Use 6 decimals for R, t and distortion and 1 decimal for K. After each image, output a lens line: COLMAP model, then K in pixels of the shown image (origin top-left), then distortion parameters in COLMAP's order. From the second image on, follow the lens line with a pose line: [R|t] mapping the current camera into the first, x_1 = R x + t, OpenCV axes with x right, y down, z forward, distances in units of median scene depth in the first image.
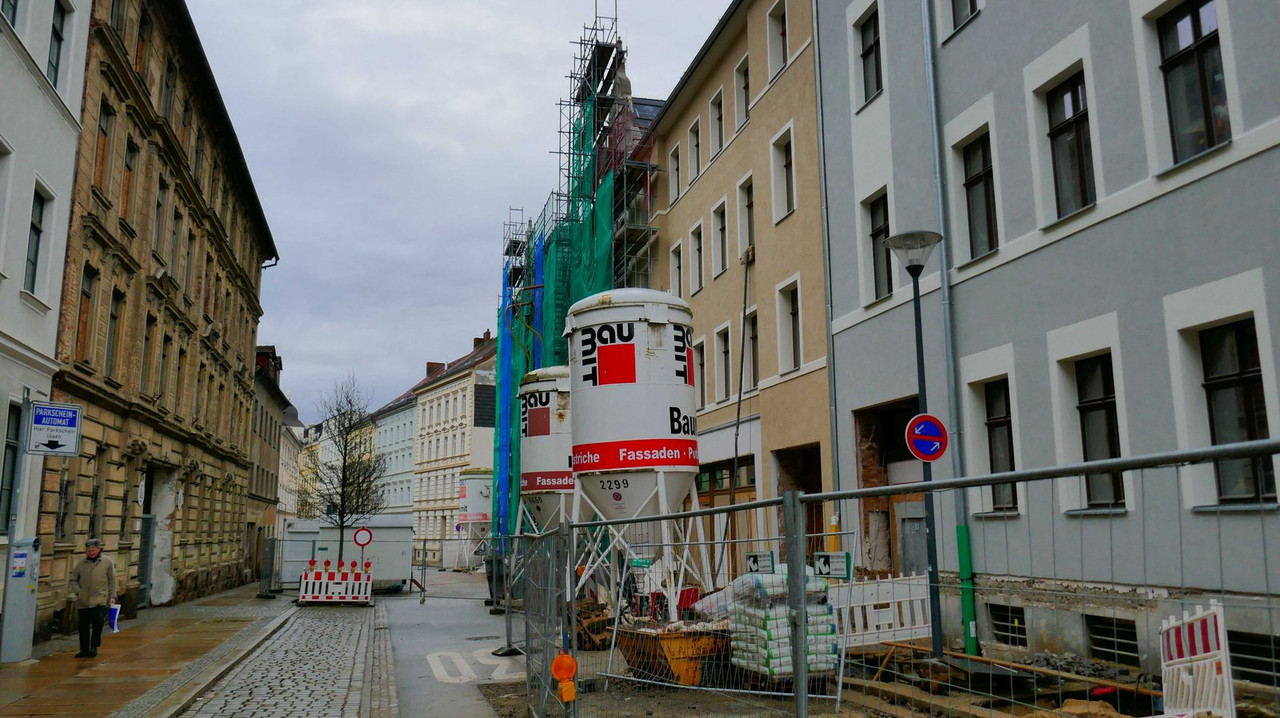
lens RADIAL K [[932.8, 0, 640.0], [0, 932.8, 359.0], [0, 0, 1]] dist [0.000635, 0.000068]
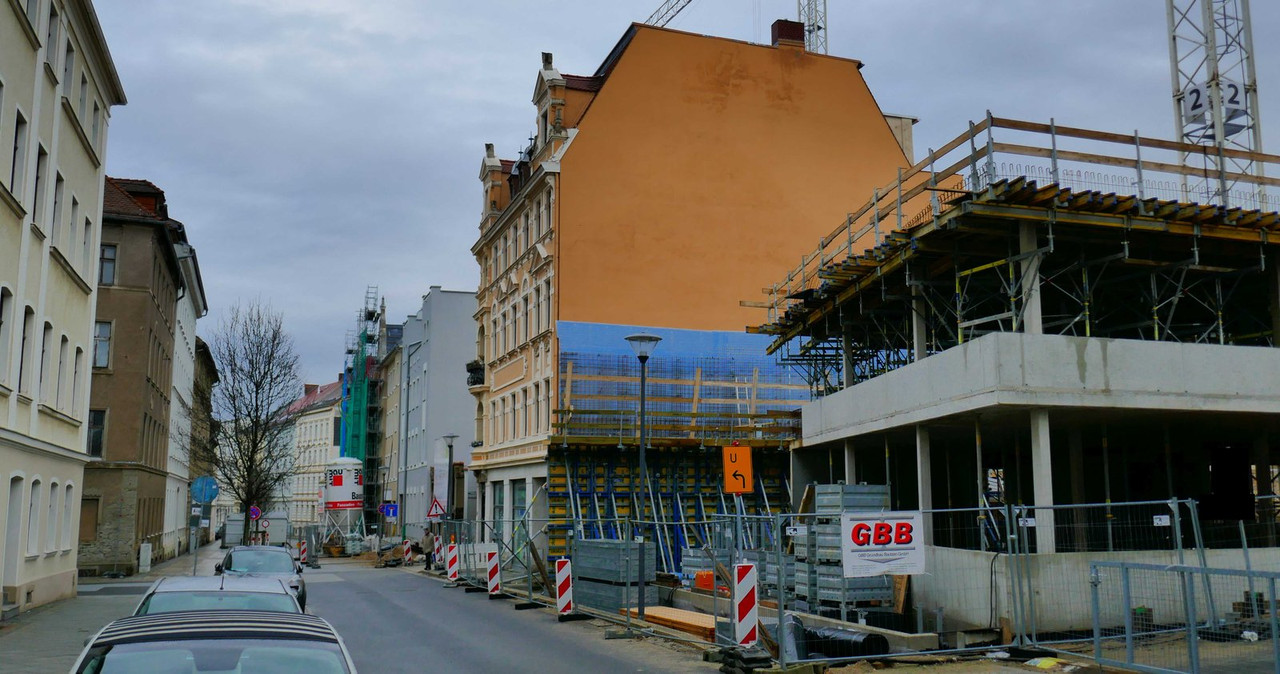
lens RADIAL K [[1108.2, 0, 640.0], [0, 1108.2, 337.0], [0, 0, 1]] dist [-0.003677, -0.001322]
pose [[0.998359, 0.012638, 0.055853, 0.209634], [-0.014430, 0.999390, 0.031798, -0.164368], [-0.055417, -0.032552, 0.997933, -0.787392]]
